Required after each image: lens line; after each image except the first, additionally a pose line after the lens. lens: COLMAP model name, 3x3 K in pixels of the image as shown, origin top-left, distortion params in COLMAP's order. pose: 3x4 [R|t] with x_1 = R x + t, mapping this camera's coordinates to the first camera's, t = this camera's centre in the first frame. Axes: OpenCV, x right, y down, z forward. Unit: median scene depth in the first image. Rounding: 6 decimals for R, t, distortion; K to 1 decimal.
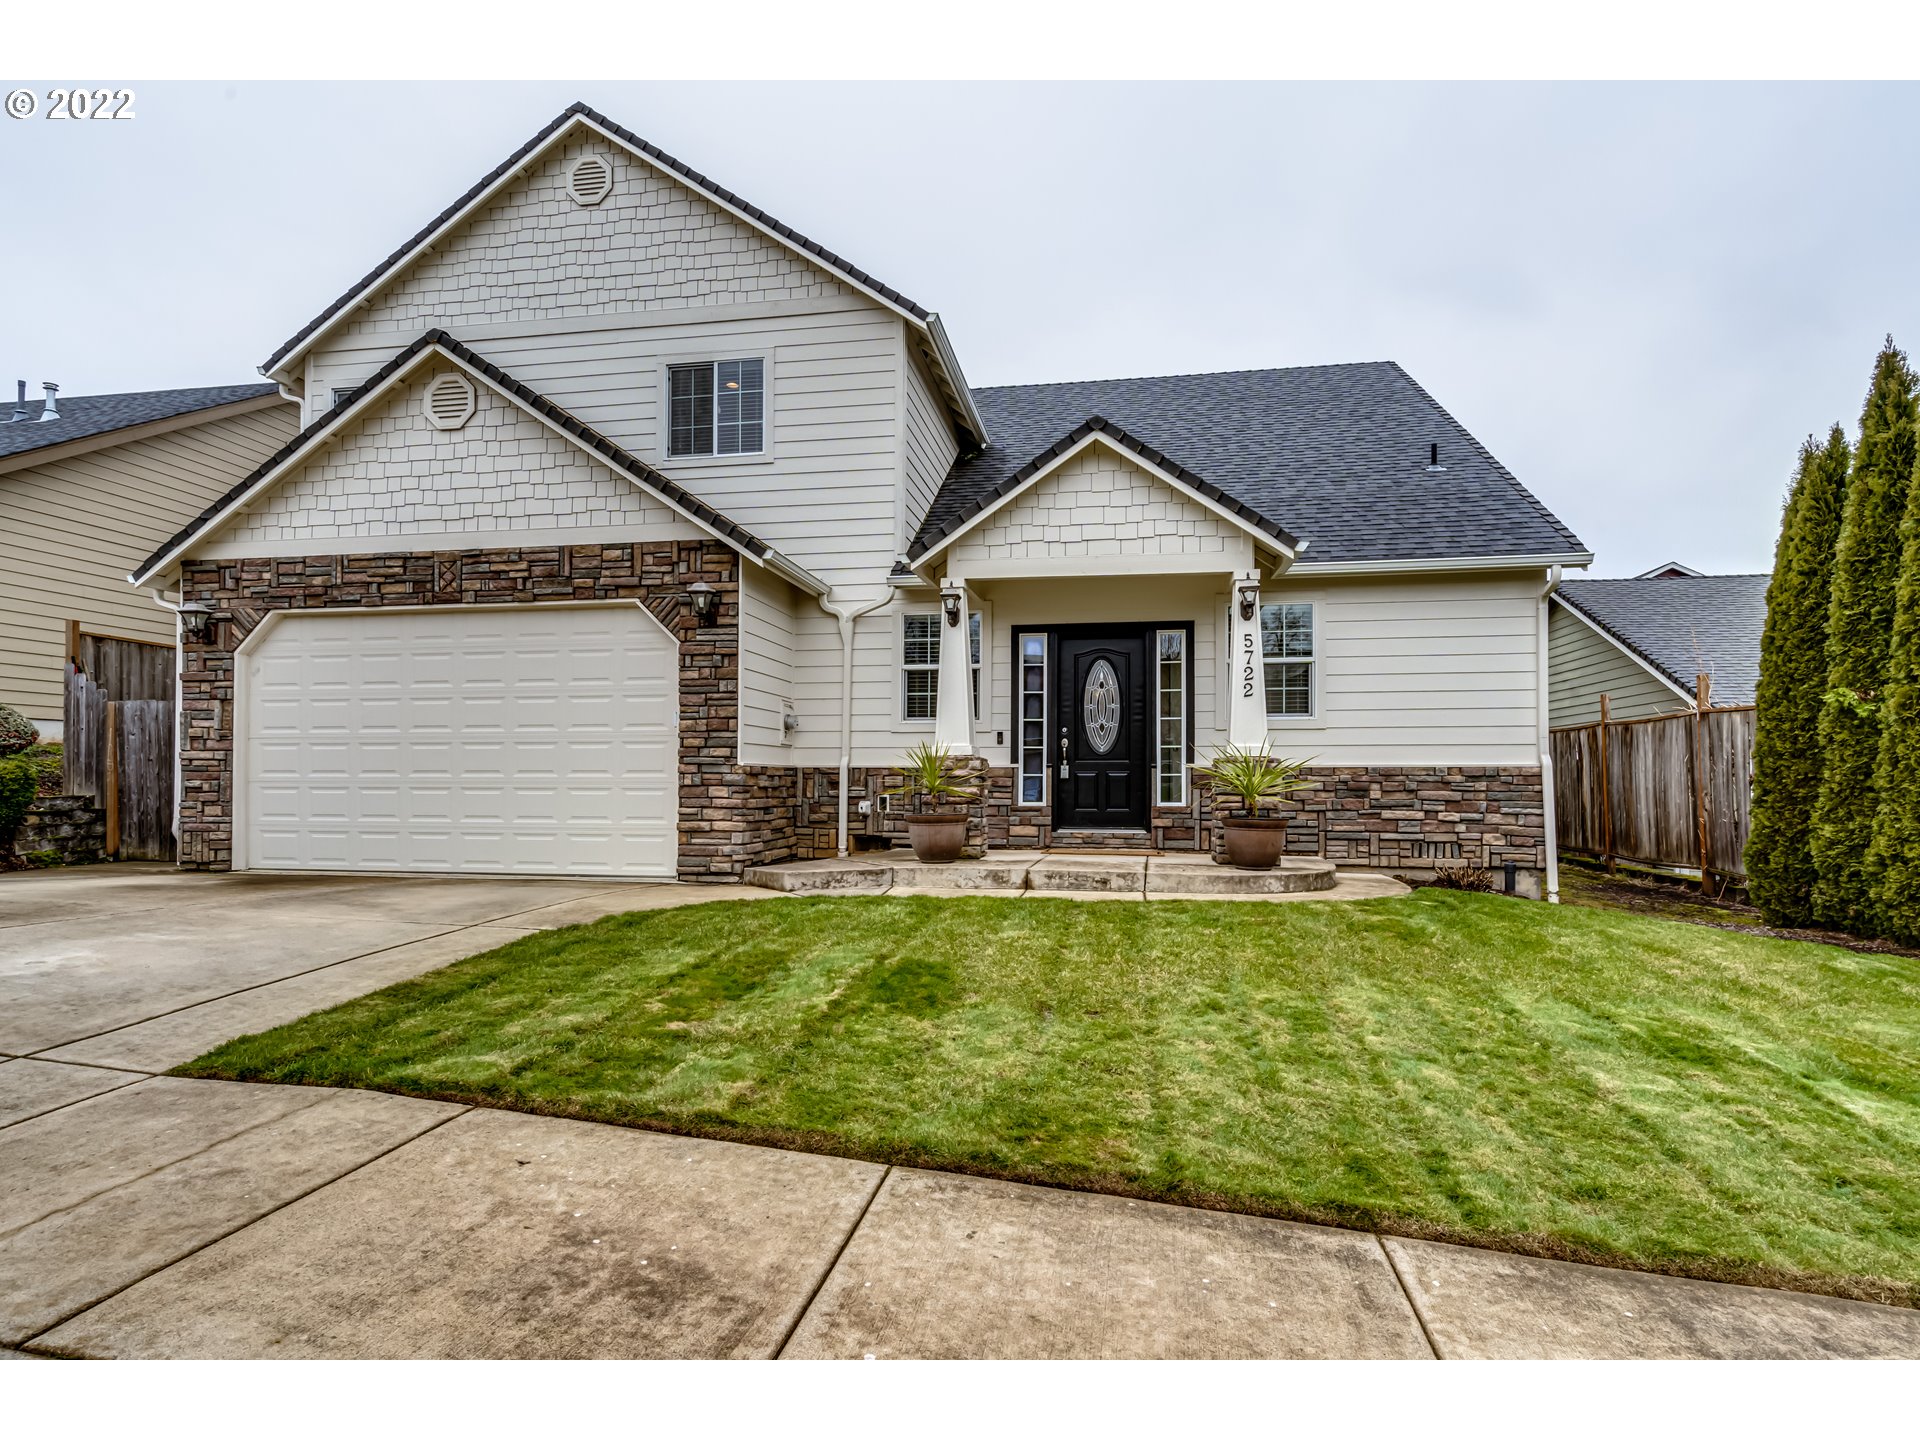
lens RADIAL K [[940.4, 0, 975.8], [0, 940.4, 773.3], [0, 0, 1]] dist [0.000500, -0.000019]
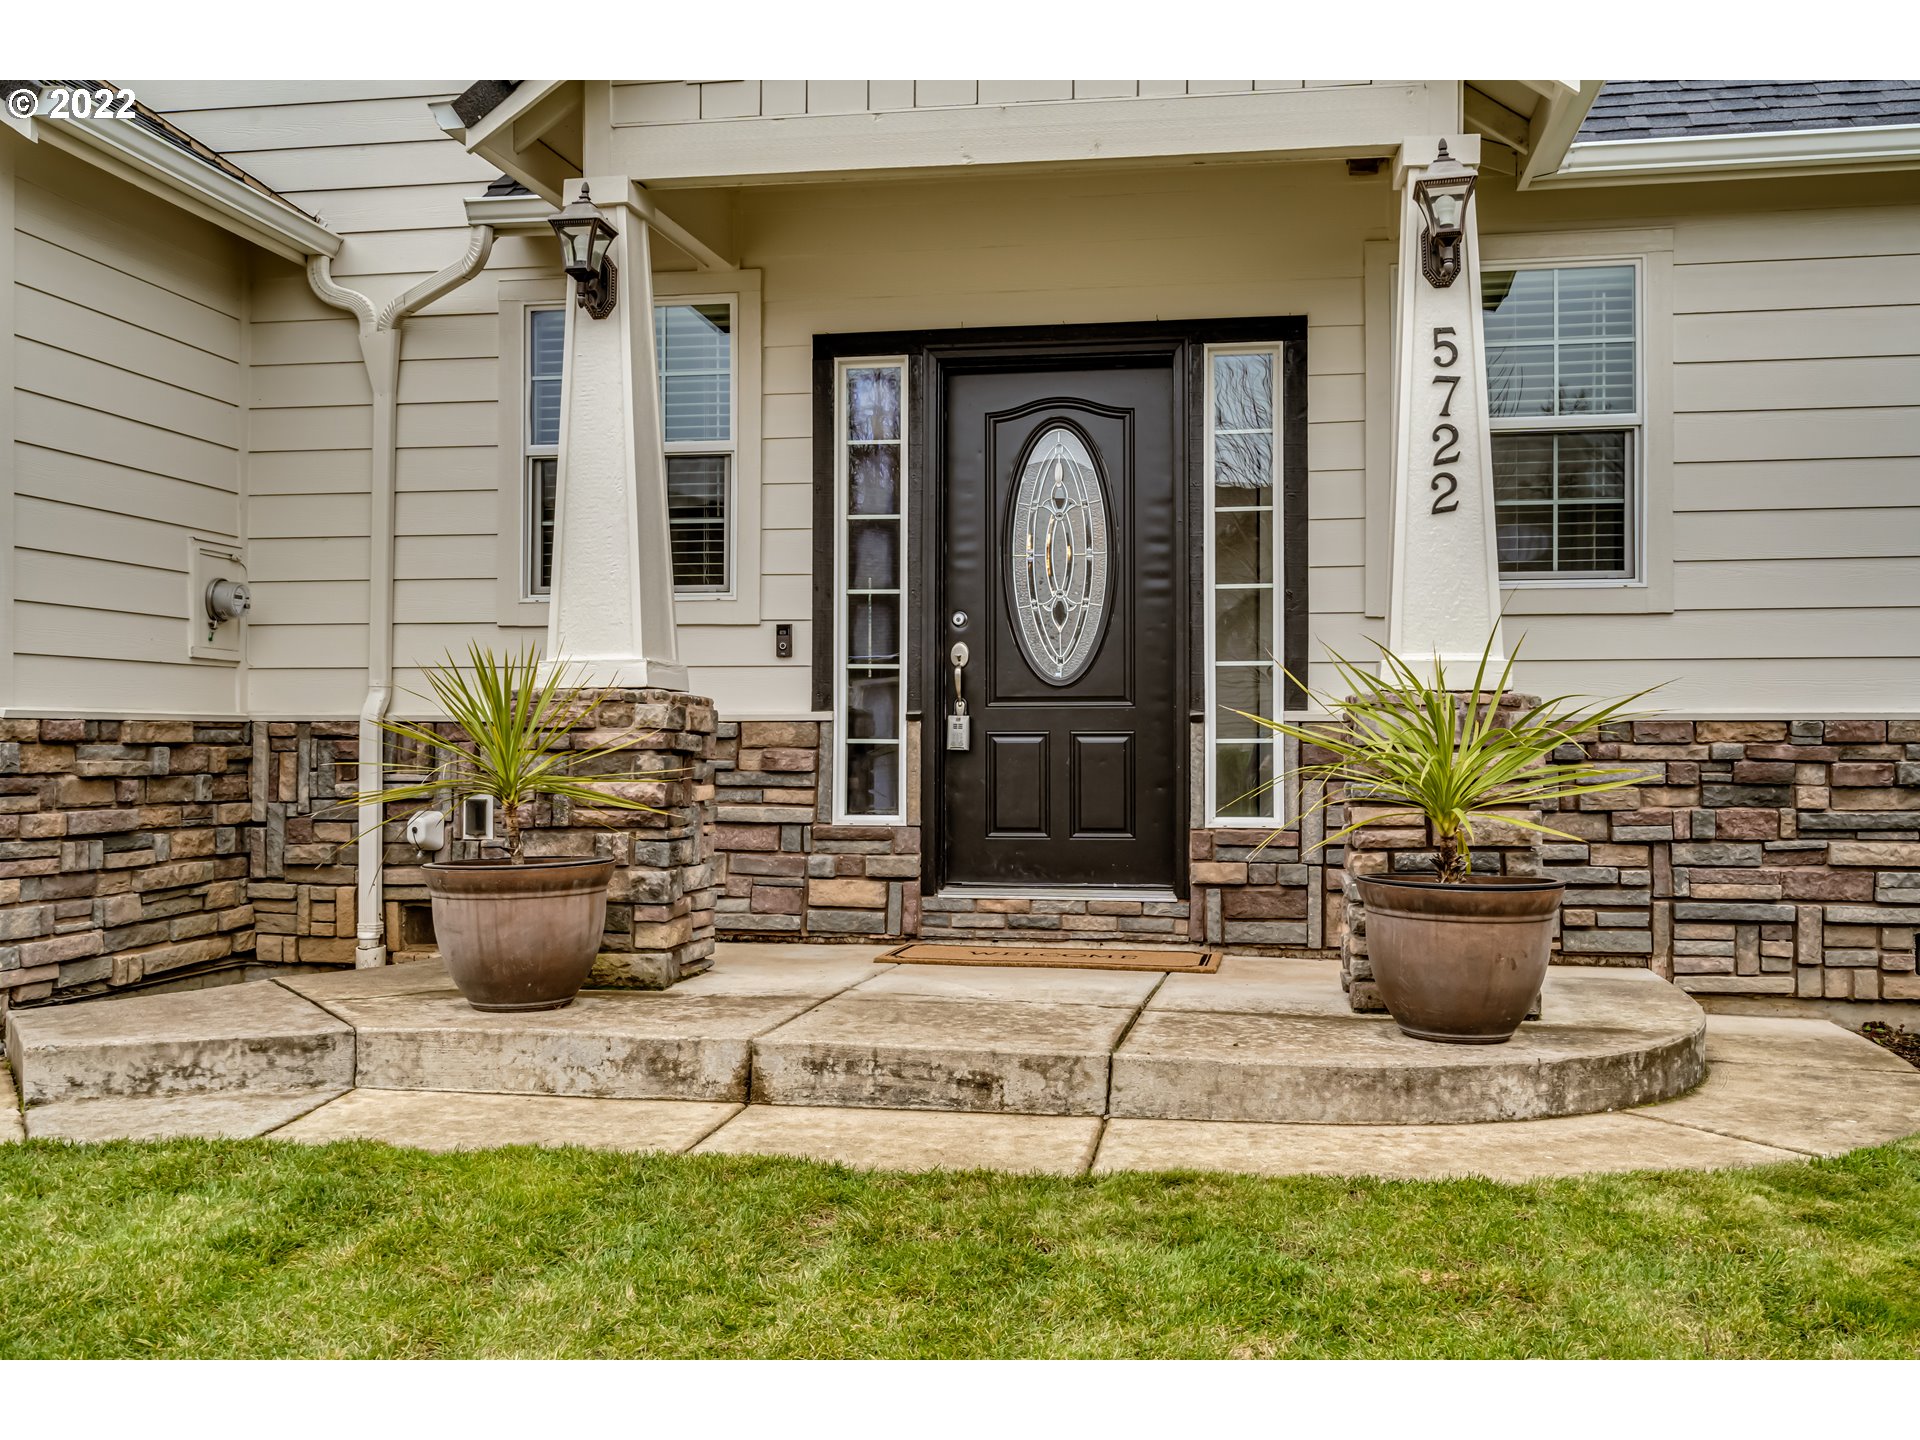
lens RADIAL K [[1818.5, 0, 961.7], [0, 1818.5, 720.8], [0, 0, 1]] dist [0.017929, 0.000000]
pose [[0.999974, -0.000533, -0.007223, 0.105647], [0.000526, 0.999999, -0.001014, -0.005751], [0.007223, 0.001010, 0.999973, 0.300824]]
